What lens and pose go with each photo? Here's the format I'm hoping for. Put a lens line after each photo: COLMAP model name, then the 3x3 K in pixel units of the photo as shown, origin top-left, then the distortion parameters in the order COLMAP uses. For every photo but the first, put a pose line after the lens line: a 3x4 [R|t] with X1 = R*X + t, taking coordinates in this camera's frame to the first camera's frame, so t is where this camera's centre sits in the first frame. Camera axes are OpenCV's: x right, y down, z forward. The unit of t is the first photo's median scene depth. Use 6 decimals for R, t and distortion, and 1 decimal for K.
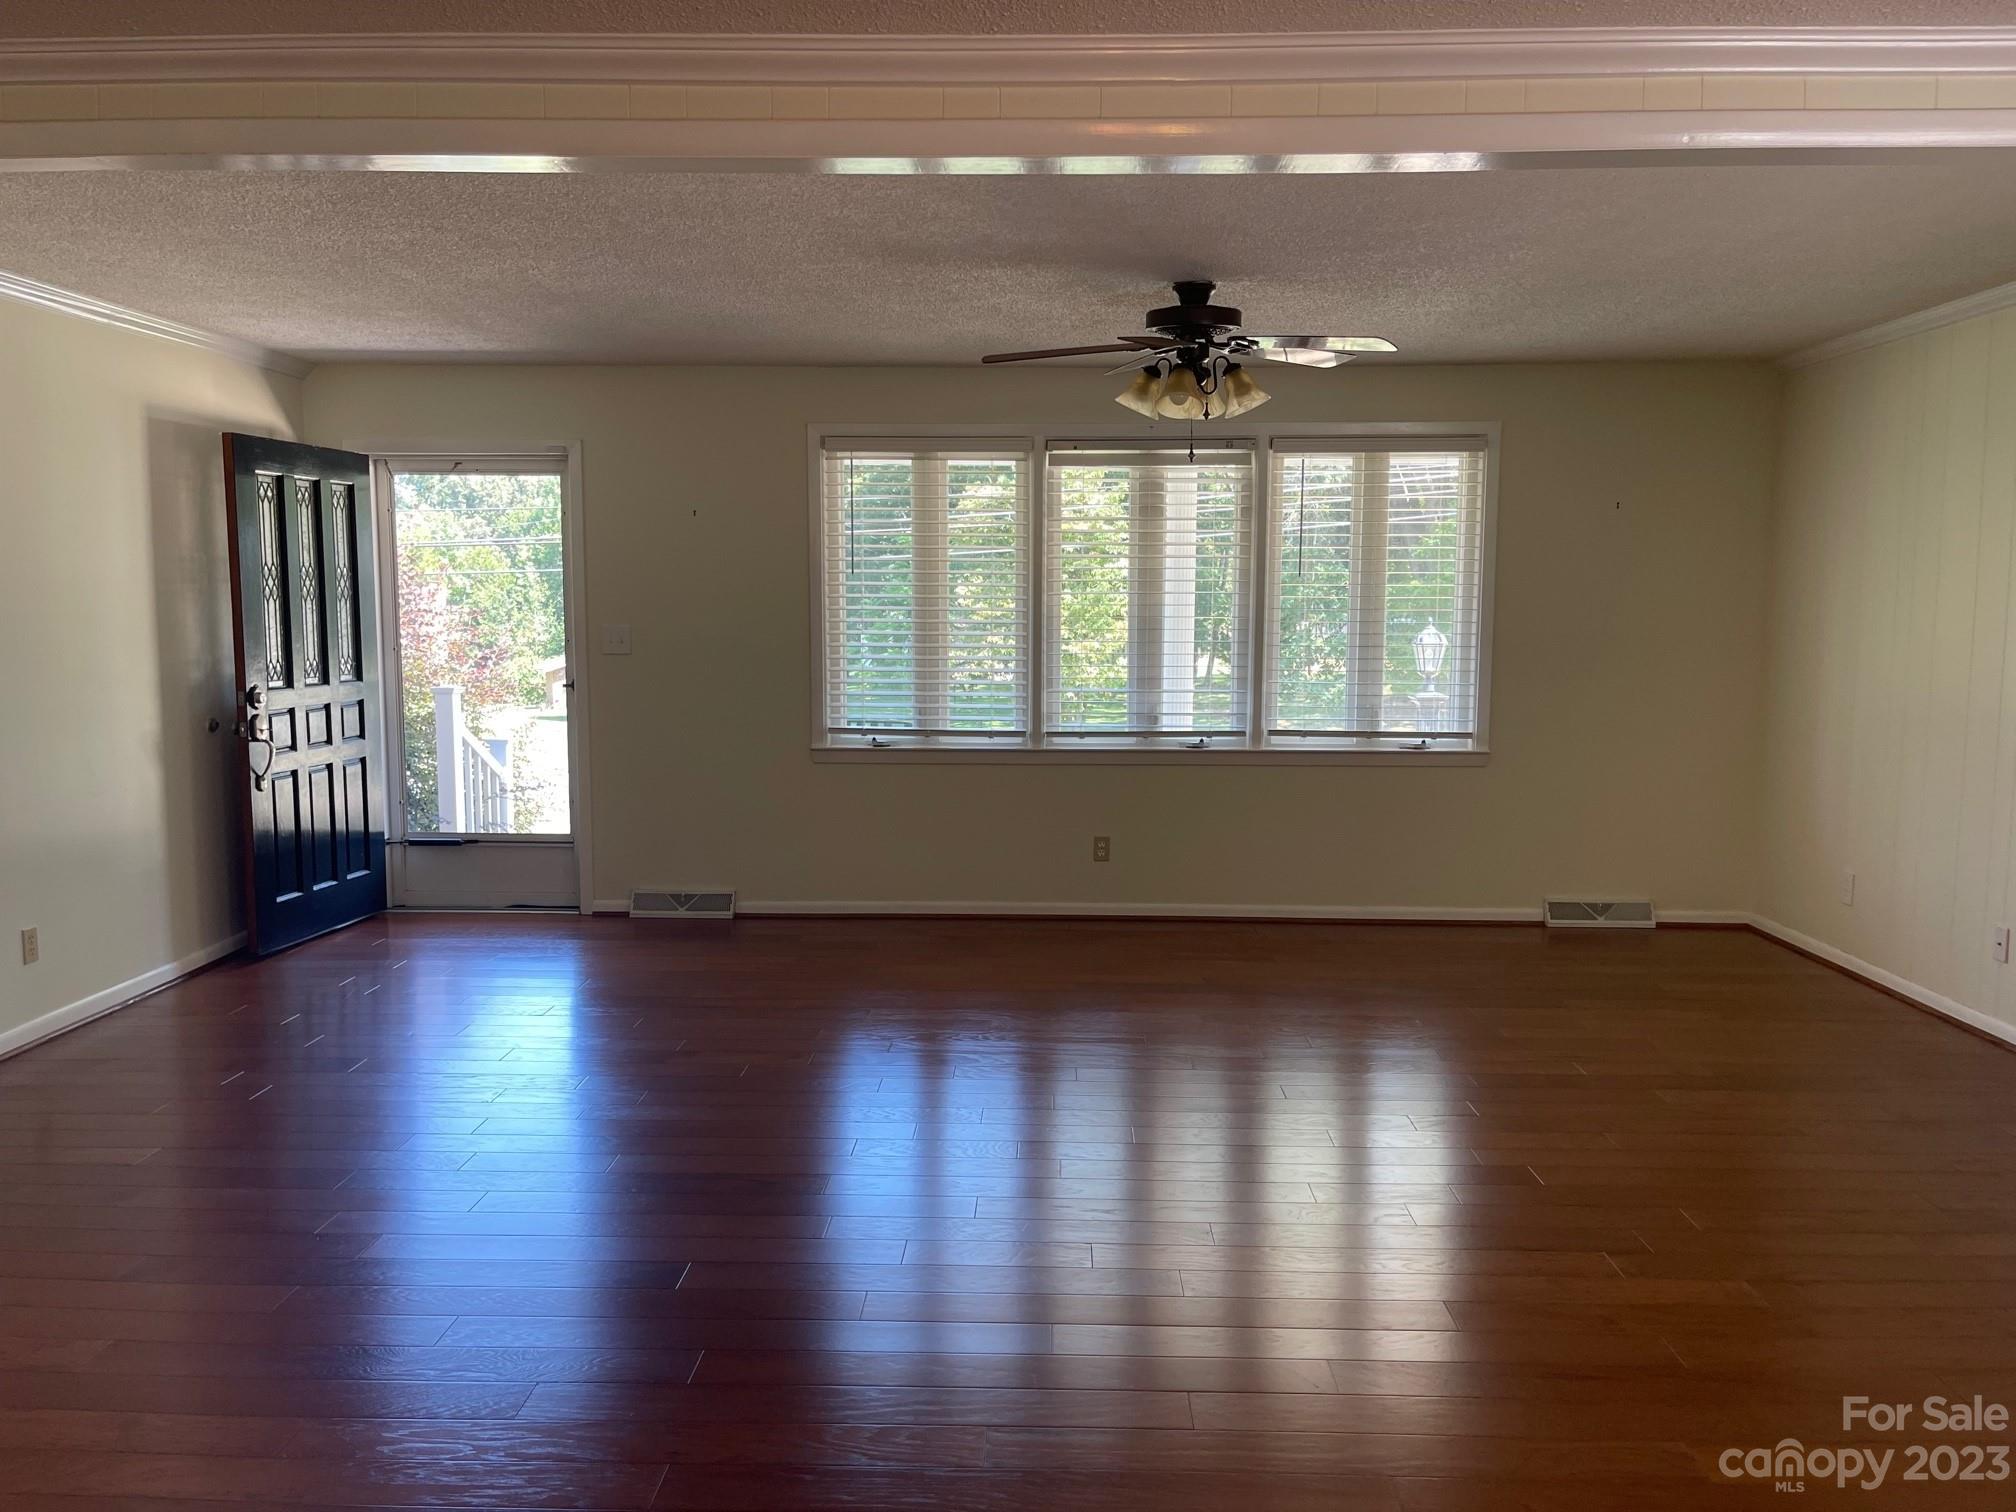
lens RADIAL K [[1535.3, 0, 990.7], [0, 1535.3, 761.0], [0, 0, 1]] dist [0.089357, -0.125975]
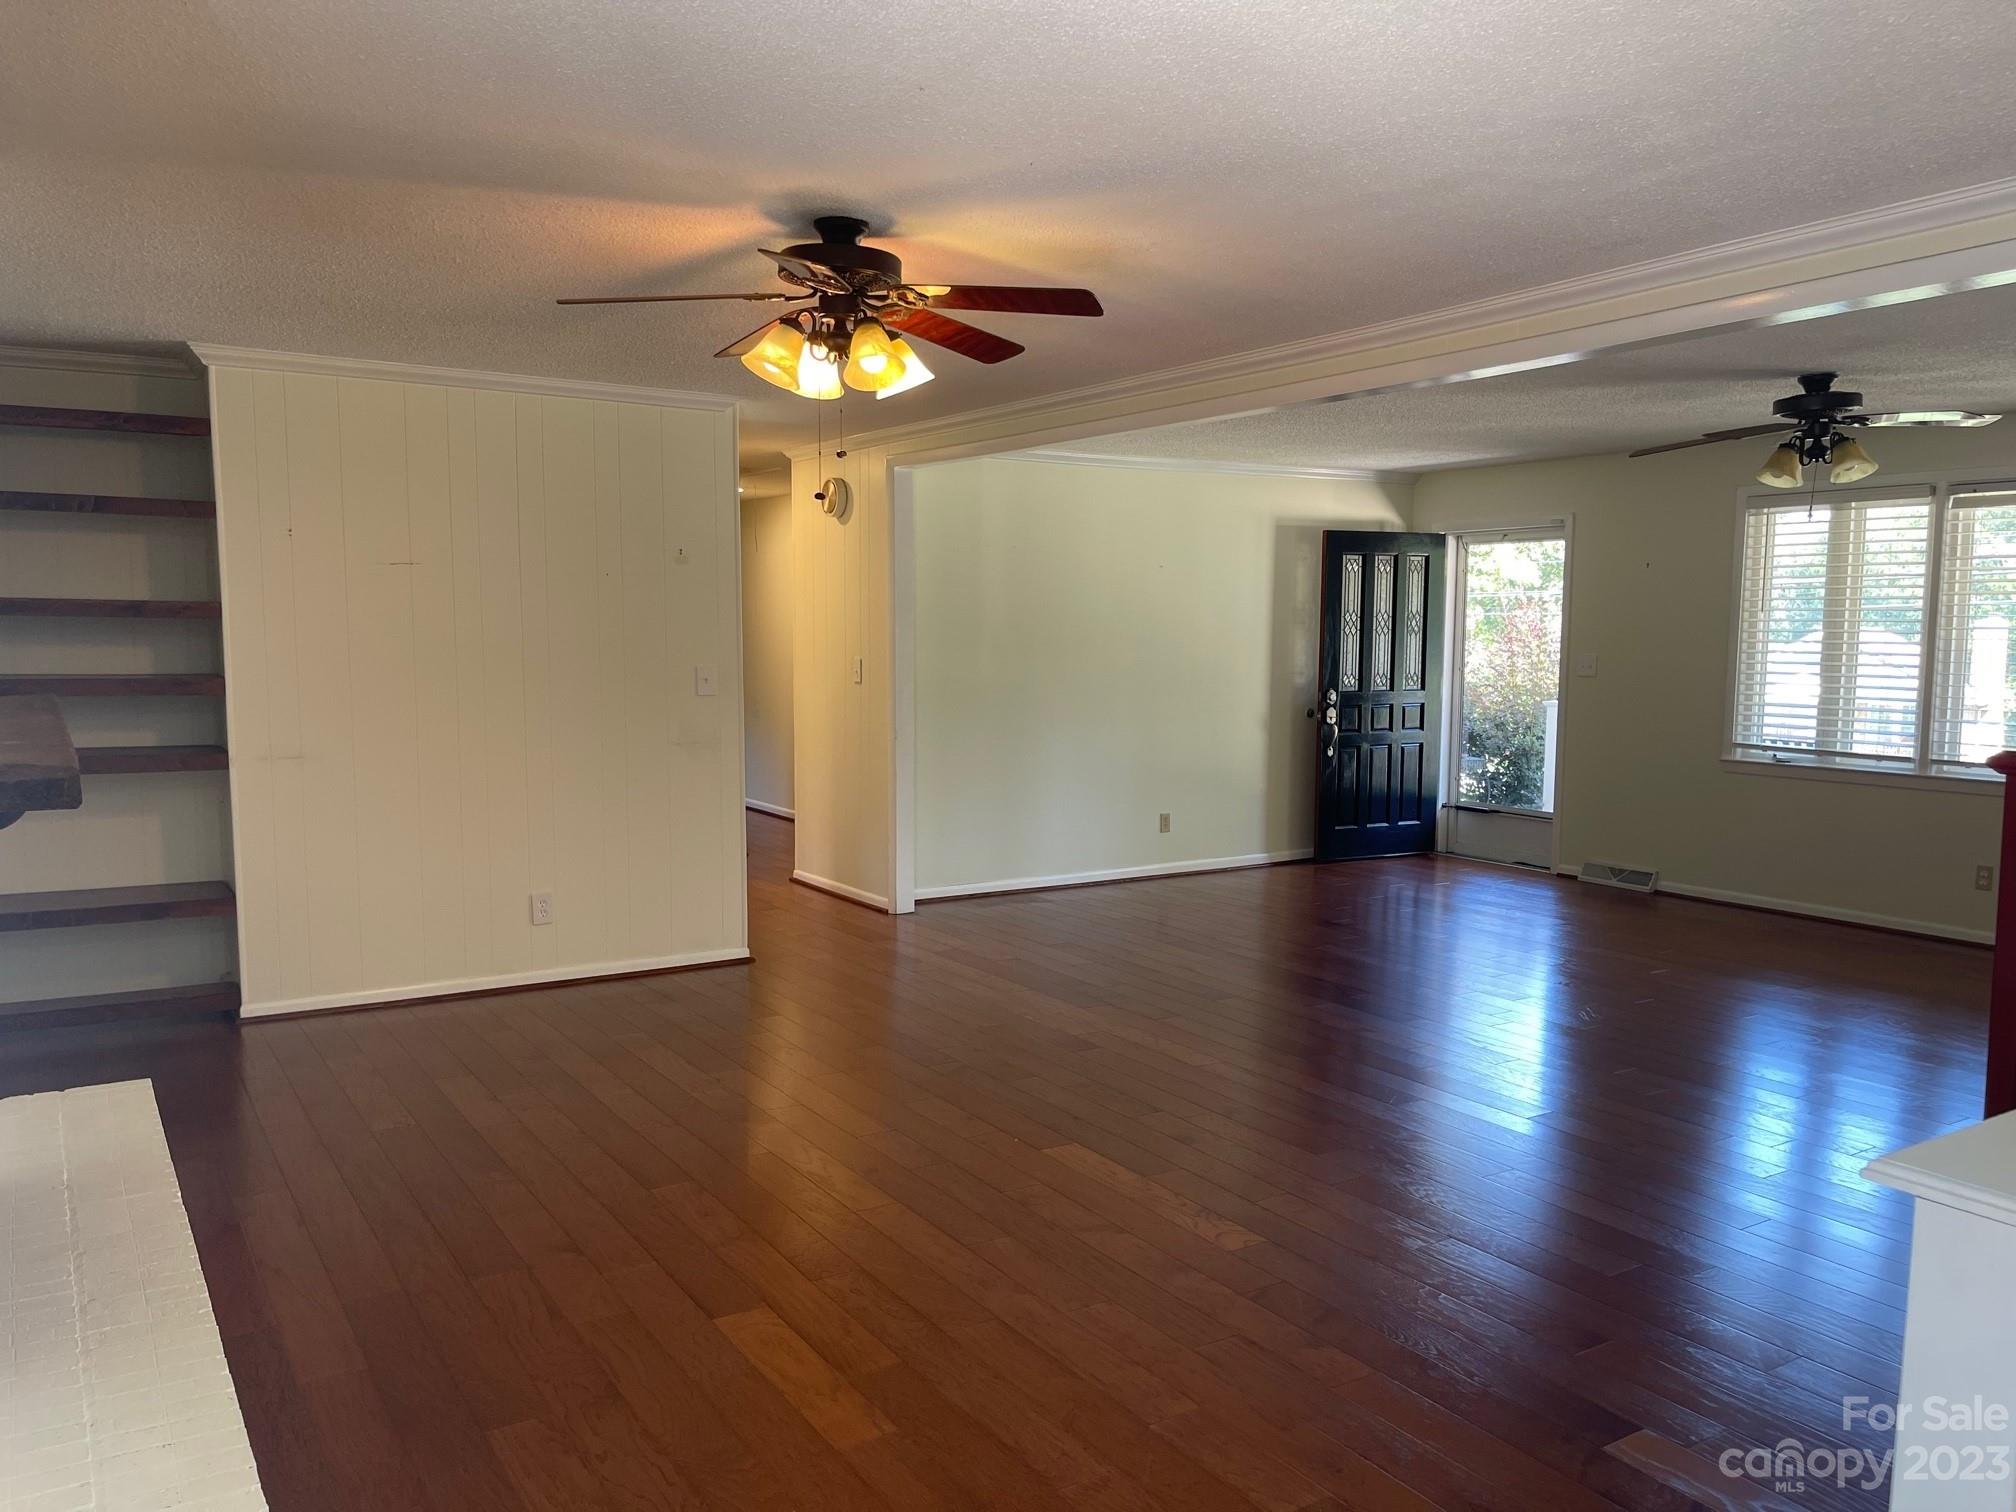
lens RADIAL K [[1535.3, 0, 990.7], [0, 1535.3, 761.0], [0, 0, 1]] dist [0.089357, -0.125975]
pose [[0.550337, 0.073964, -0.831660, 0.570680], [-0.087373, 0.995701, 0.030736, 0.005421], [0.830358, 0.055749, 0.554434, -0.130217]]
